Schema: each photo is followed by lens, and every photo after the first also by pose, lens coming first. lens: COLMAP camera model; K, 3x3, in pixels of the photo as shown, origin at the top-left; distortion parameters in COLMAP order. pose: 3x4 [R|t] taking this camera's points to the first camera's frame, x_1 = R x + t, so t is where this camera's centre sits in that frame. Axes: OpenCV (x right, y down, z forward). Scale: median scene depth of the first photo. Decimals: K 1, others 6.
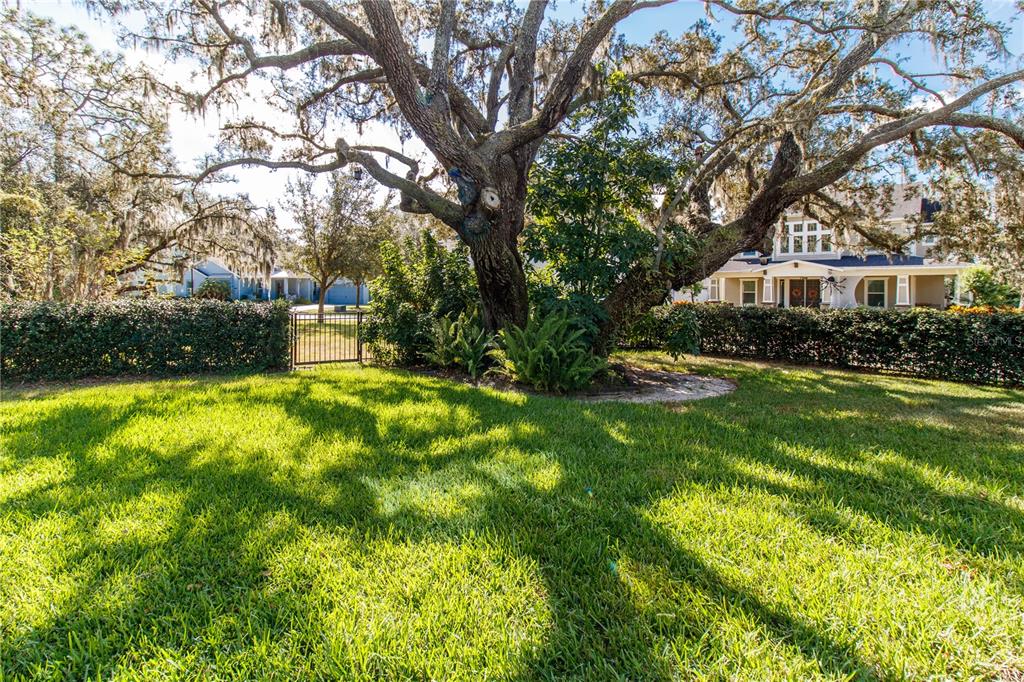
lens RADIAL K [[471.6, 0, 511.2], [0, 471.6, 284.9], [0, 0, 1]] dist [0.003284, 0.000220]
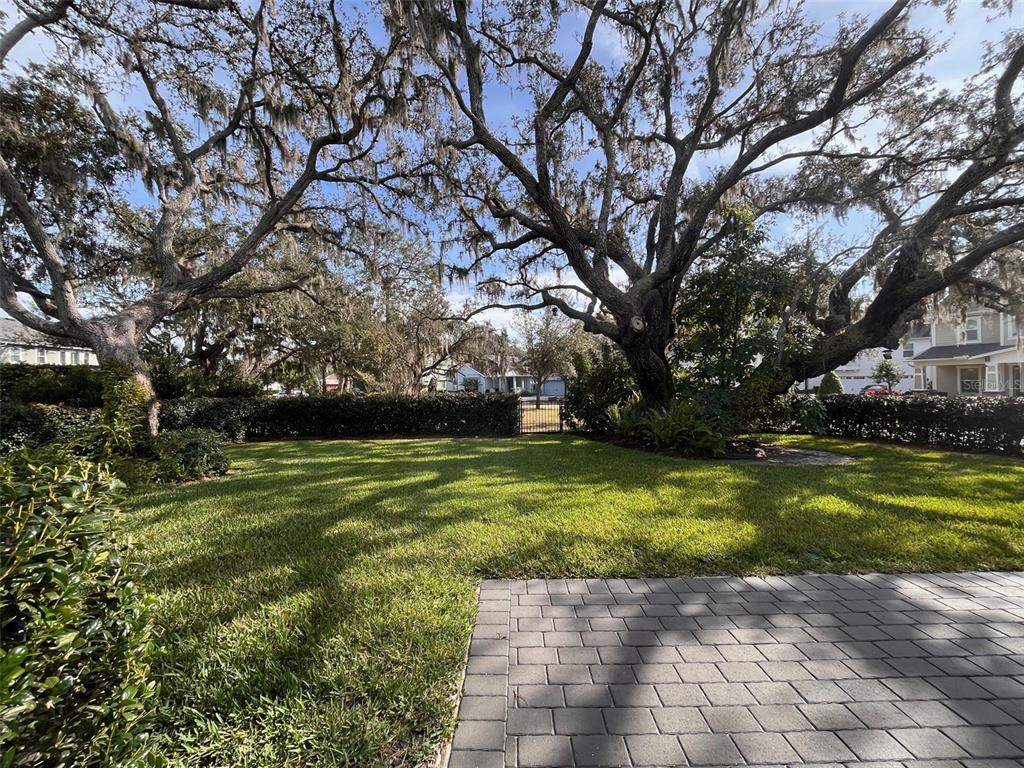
lens RADIAL K [[413.8, 0, 511.9], [0, 413.8, 383.9], [0, 0, 1]] dist [-0.000471, -0.000048]
pose [[0.899718, -0.017676, -0.436114, 0.103663], [0.022356, 0.999734, 0.005602, -0.003710], [0.435899, -0.014790, 0.899874, -0.224079]]
